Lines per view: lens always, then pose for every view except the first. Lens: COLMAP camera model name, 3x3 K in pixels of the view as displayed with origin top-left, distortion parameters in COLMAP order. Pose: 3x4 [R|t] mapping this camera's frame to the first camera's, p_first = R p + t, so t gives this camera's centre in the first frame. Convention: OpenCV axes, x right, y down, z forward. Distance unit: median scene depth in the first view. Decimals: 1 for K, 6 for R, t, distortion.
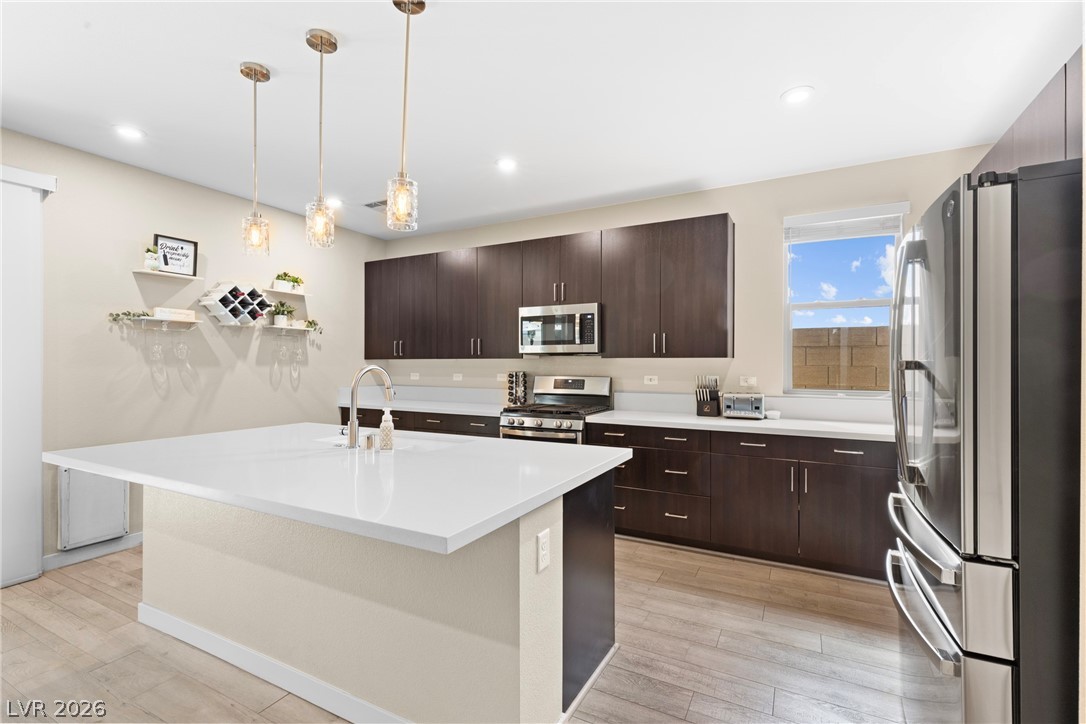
lens RADIAL K [[485.0, 0, 546.3], [0, 485.0, 363.3], [0, 0, 1]] dist [0.005030, -0.000534]
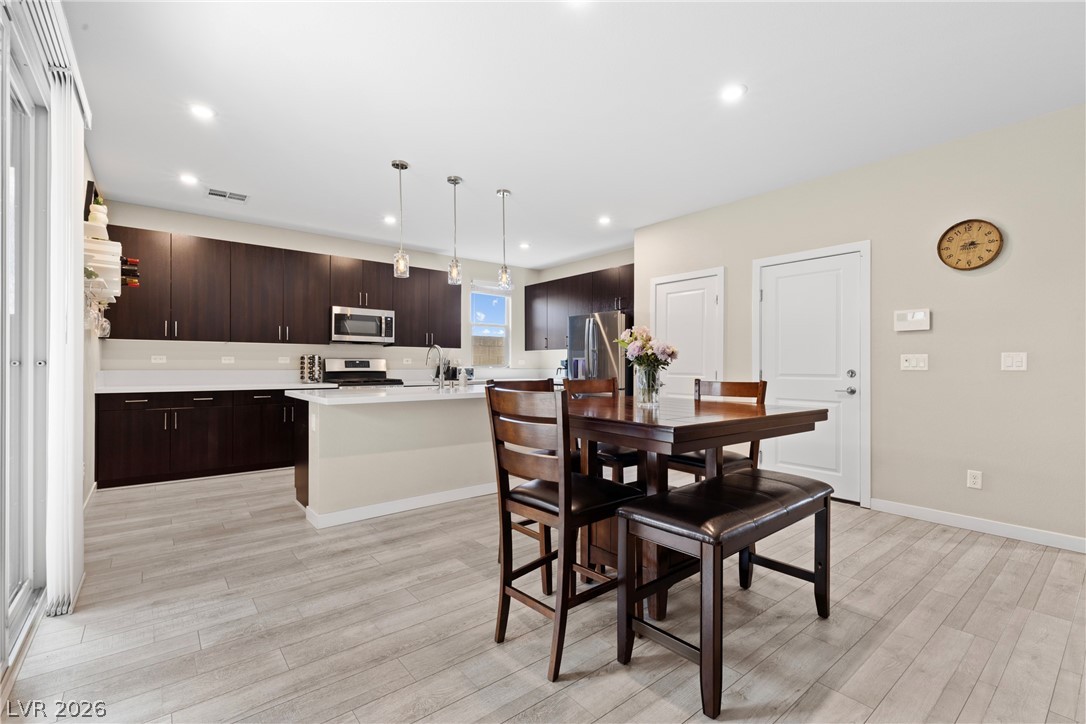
lens RADIAL K [[485.0, 0, 550.8], [0, 485.0, 364.4], [0, 0, 1]] dist [0.005030, -0.000534]
pose [[0.386703, 0.002713, 0.922200, -1.153485], [-0.003988, 0.999991, -0.001269, 0.047819], [-0.922196, -0.003187, 0.386711, -0.068525]]
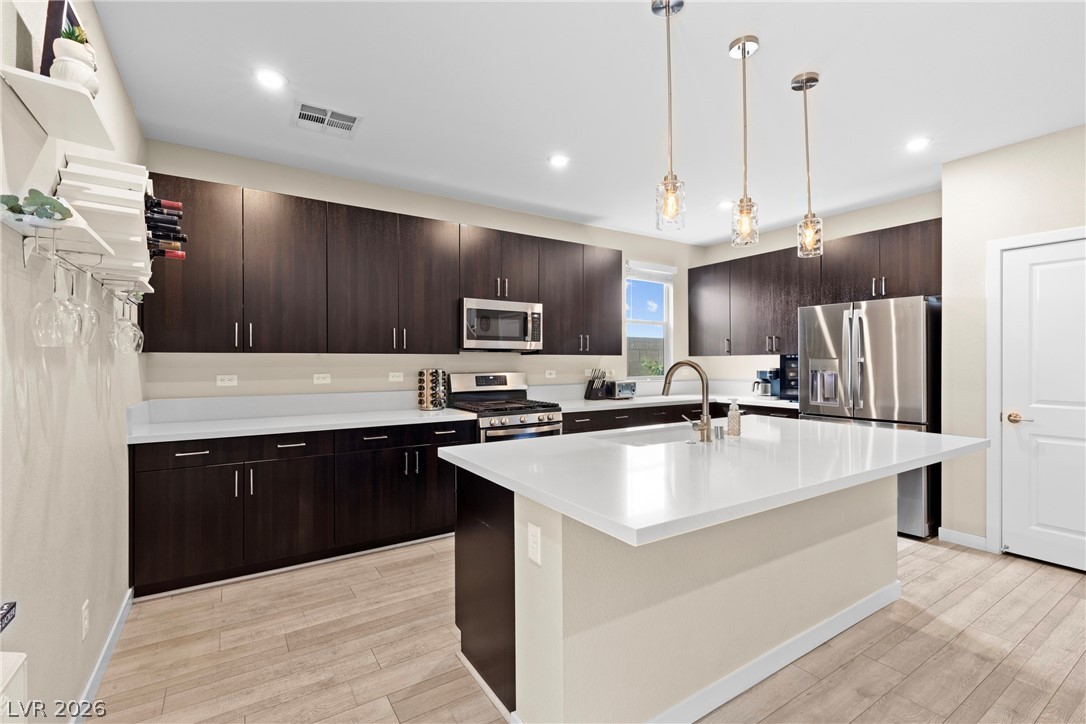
lens RADIAL K [[485.0, 0, 551.4], [0, 485.0, 361.4], [0, 0, 1]] dist [0.005030, -0.000534]
pose [[0.477308, -0.001047, 0.878736, -0.850682], [0.002271, 0.999997, -0.000042, 0.004363], [-0.878733, 0.002016, 0.477309, 0.469375]]
